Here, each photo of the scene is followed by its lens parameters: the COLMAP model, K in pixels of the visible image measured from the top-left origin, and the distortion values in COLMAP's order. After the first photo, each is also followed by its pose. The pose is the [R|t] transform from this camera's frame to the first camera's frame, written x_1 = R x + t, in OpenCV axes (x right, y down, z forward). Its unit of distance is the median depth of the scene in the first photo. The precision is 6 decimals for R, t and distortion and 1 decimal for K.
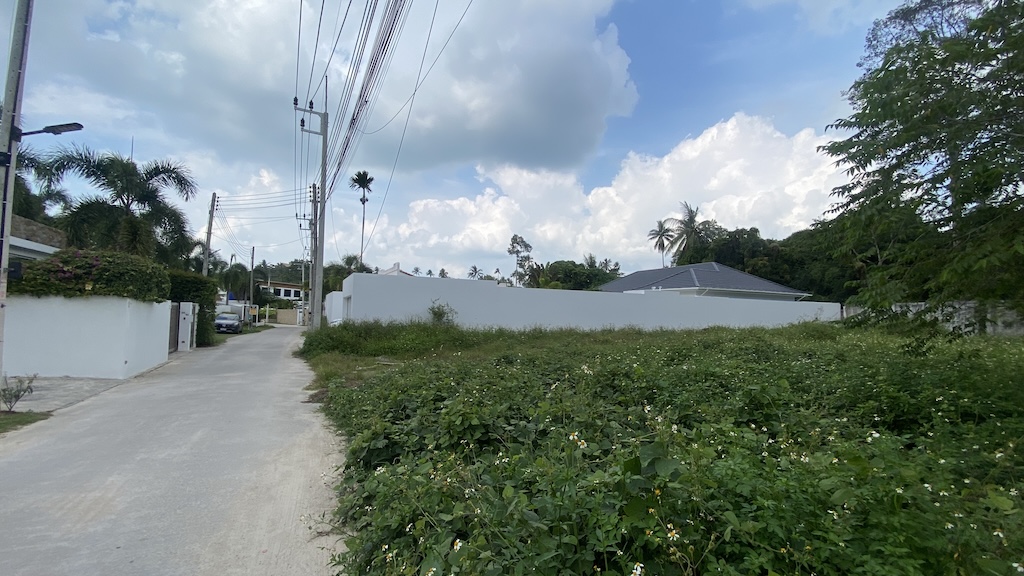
lens RADIAL K [[416.5, 0, 512.0], [0, 416.5, 288.0], [0, 0, 1]] dist [0.051989, -0.035200]
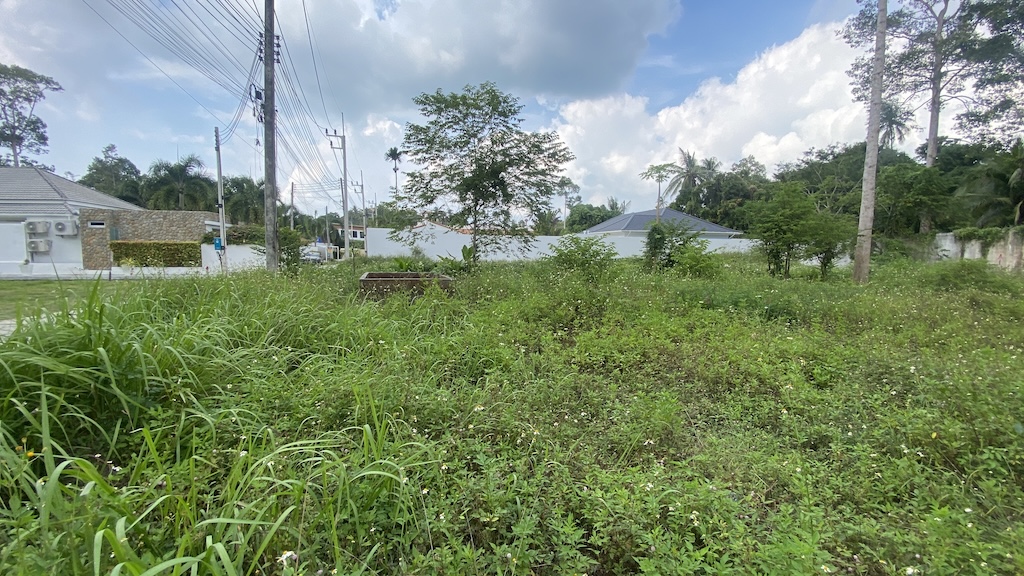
lens RADIAL K [[416.5, 0, 512.0], [0, 416.5, 288.0], [0, 0, 1]] dist [0.051989, -0.035200]
pose [[0.986699, 0.004287, -0.162503, 0.146347], [0.019500, 0.989313, 0.144500, -0.009246], [0.161386, -0.145747, 0.976070, -0.186294]]
